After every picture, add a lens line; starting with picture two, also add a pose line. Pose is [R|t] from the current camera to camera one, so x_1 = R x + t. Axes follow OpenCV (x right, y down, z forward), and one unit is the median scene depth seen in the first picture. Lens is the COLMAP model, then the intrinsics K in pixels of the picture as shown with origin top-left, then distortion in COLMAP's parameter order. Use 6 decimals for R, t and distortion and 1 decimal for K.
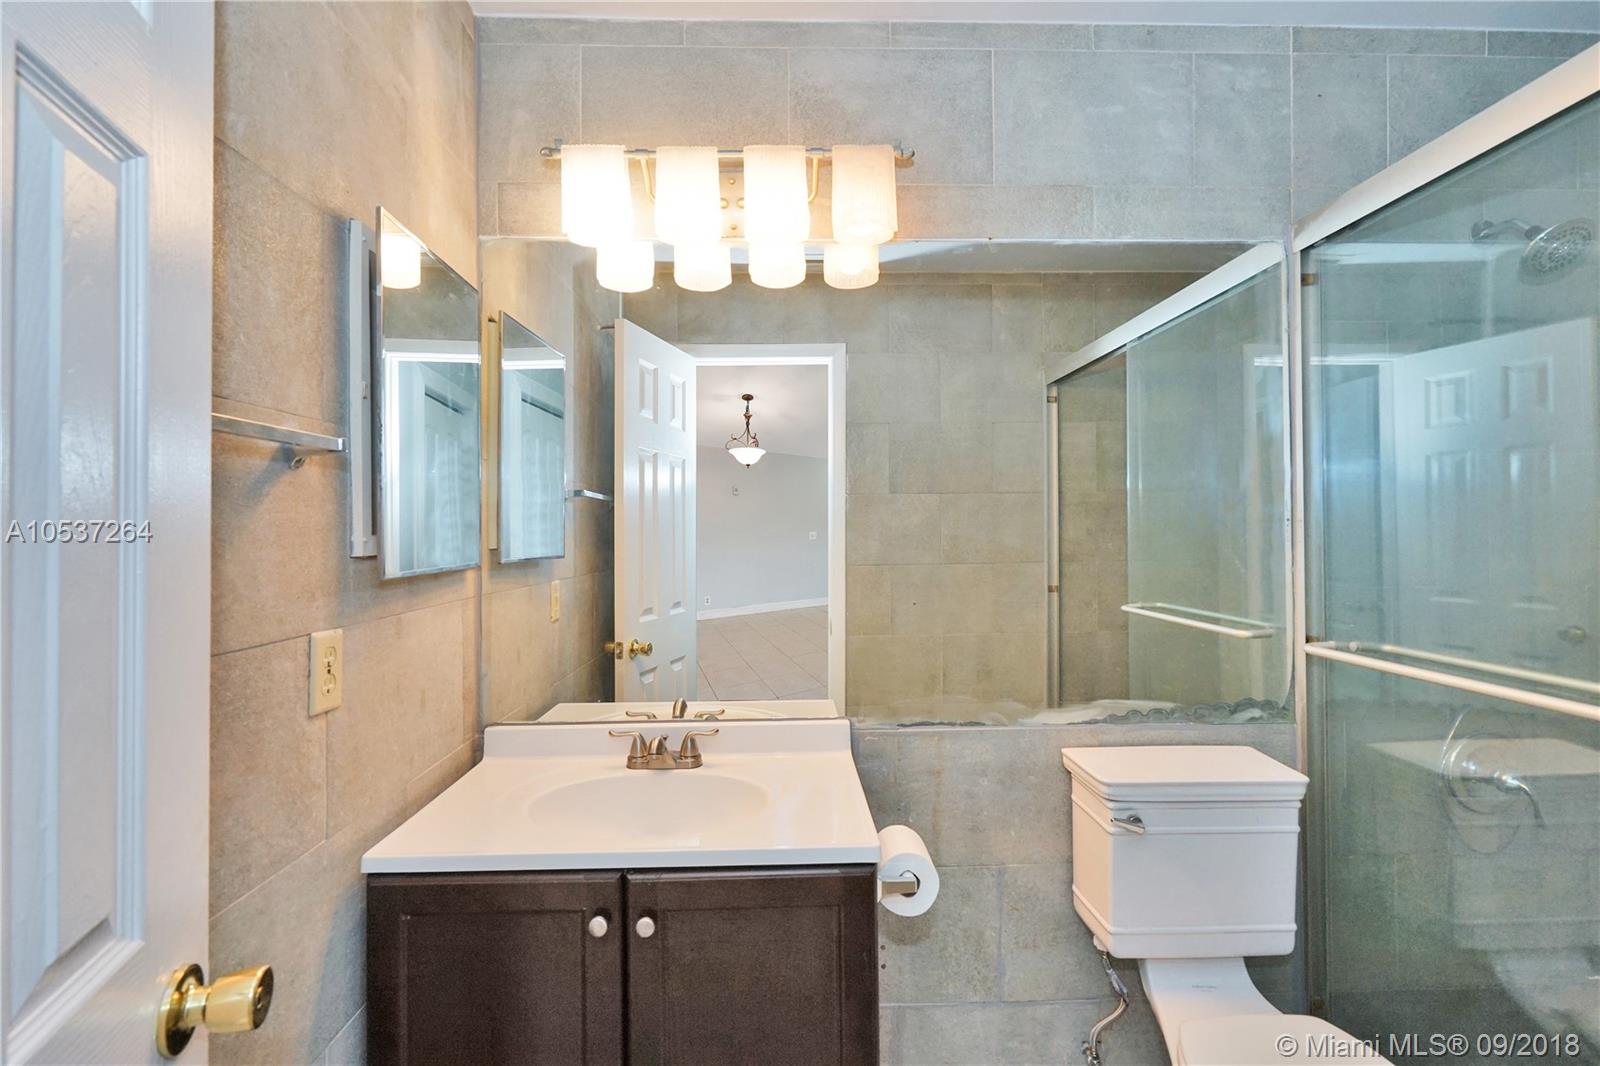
lens RADIAL K [[729.1, 0, 797.9], [0, 729.1, 525.8], [0, 0, 1]] dist [-0.003219, 0.000185]
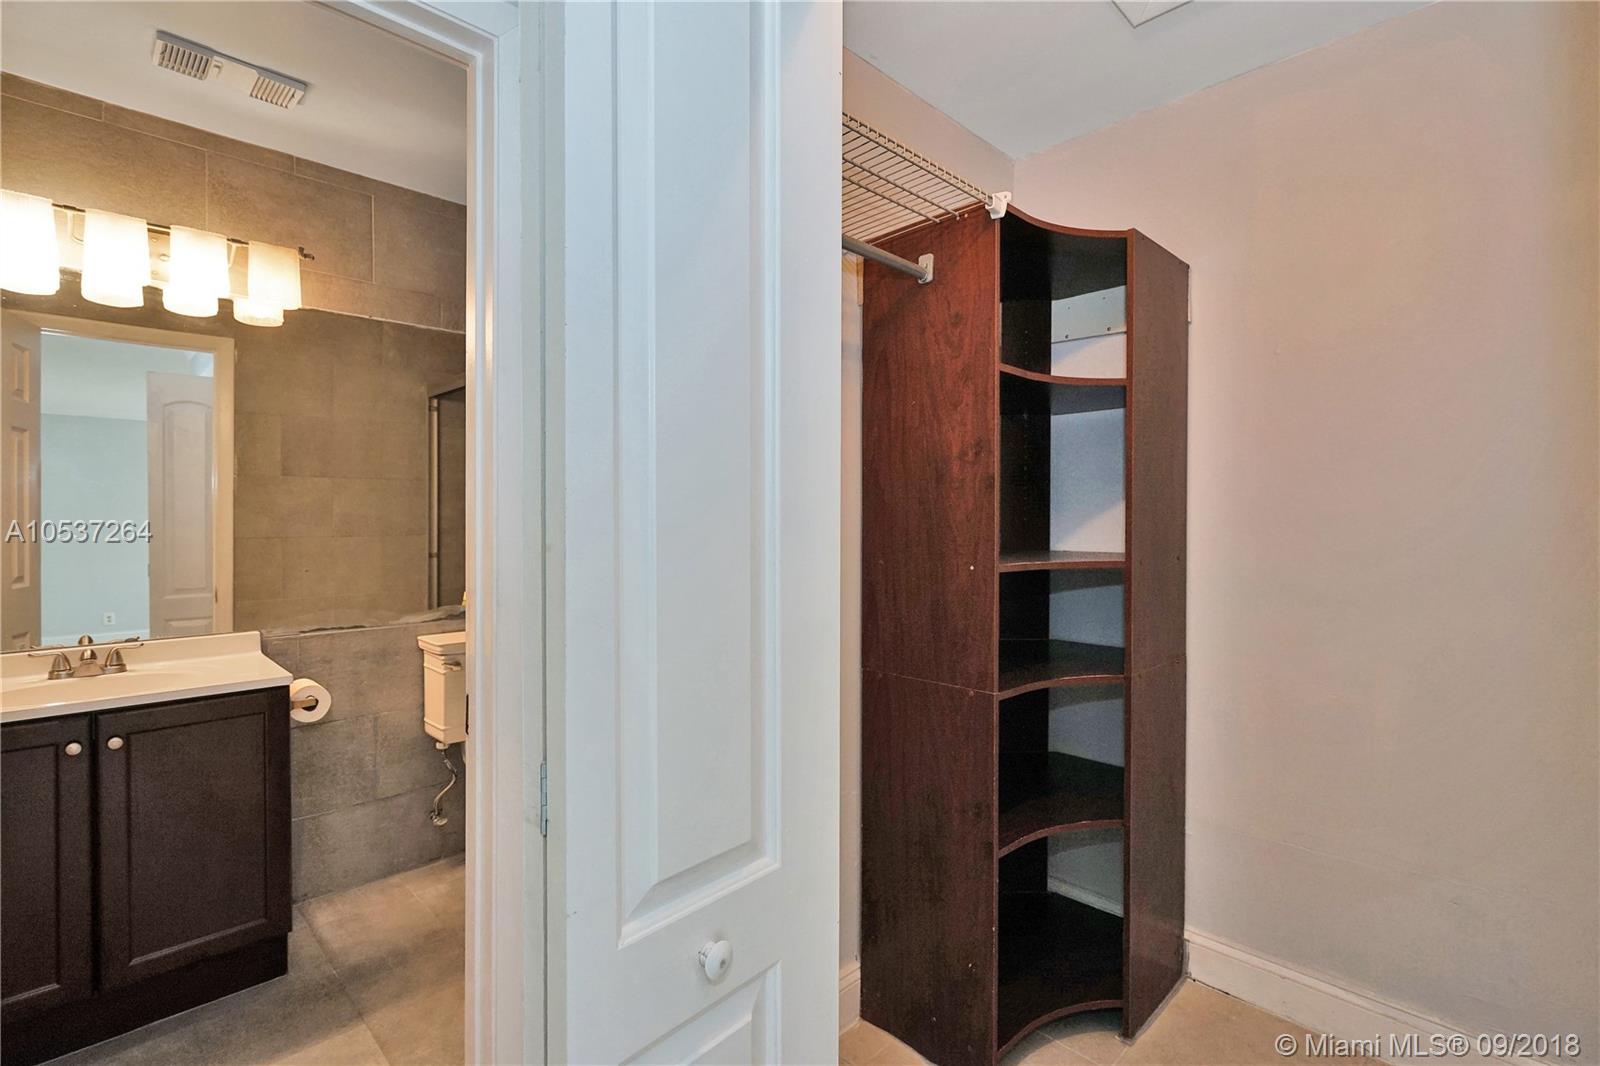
lens RADIAL K [[729.1, 0, 797.9], [0, 729.1, 525.8], [0, 0, 1]] dist [-0.003219, 0.000185]
pose [[0.724036, 0.001170, 0.689761, -0.151427], [-0.010506, 0.999901, 0.009332, 0.031460], [-0.689682, -0.014004, 0.723977, -0.782824]]
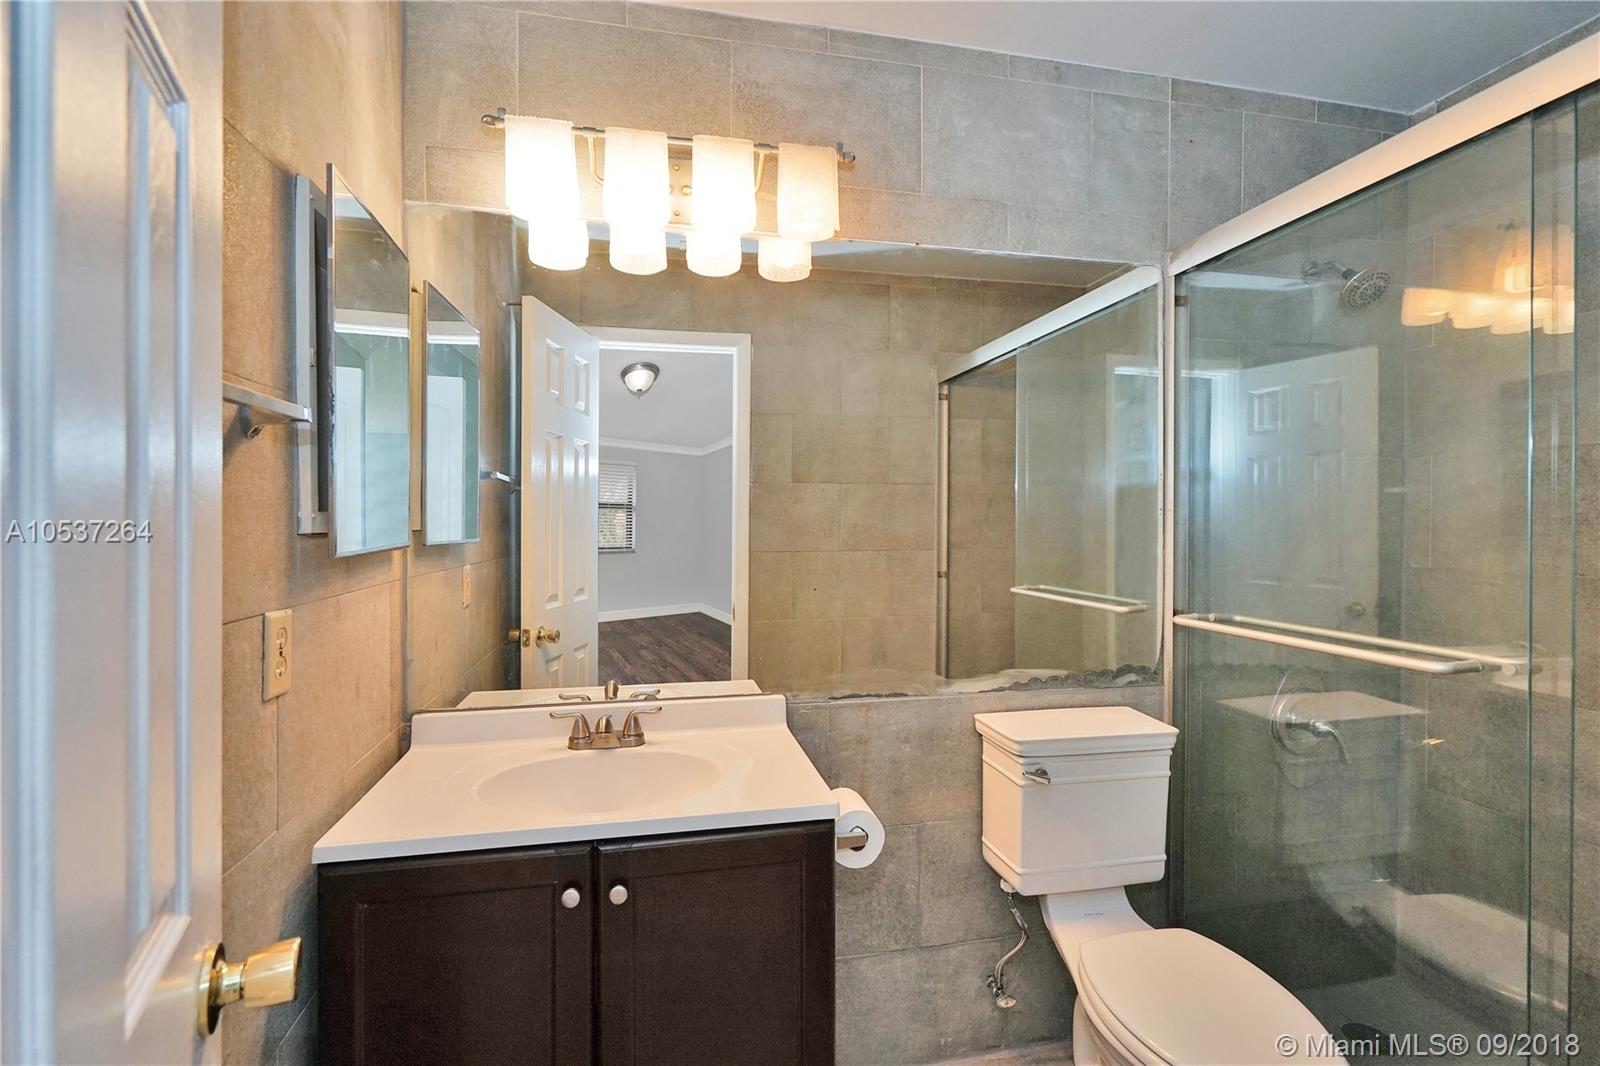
lens RADIAL K [[729.1, 0, 799.5], [0, 729.1, 529.0], [0, 0, 1]] dist [-0.003908, -0.000070]
pose [[0.983771, 0.006765, 0.179302, -0.097745], [-0.009748, 0.999828, 0.015762, 0.010670], [-0.179164, -0.017254, 0.983668, -0.032682]]
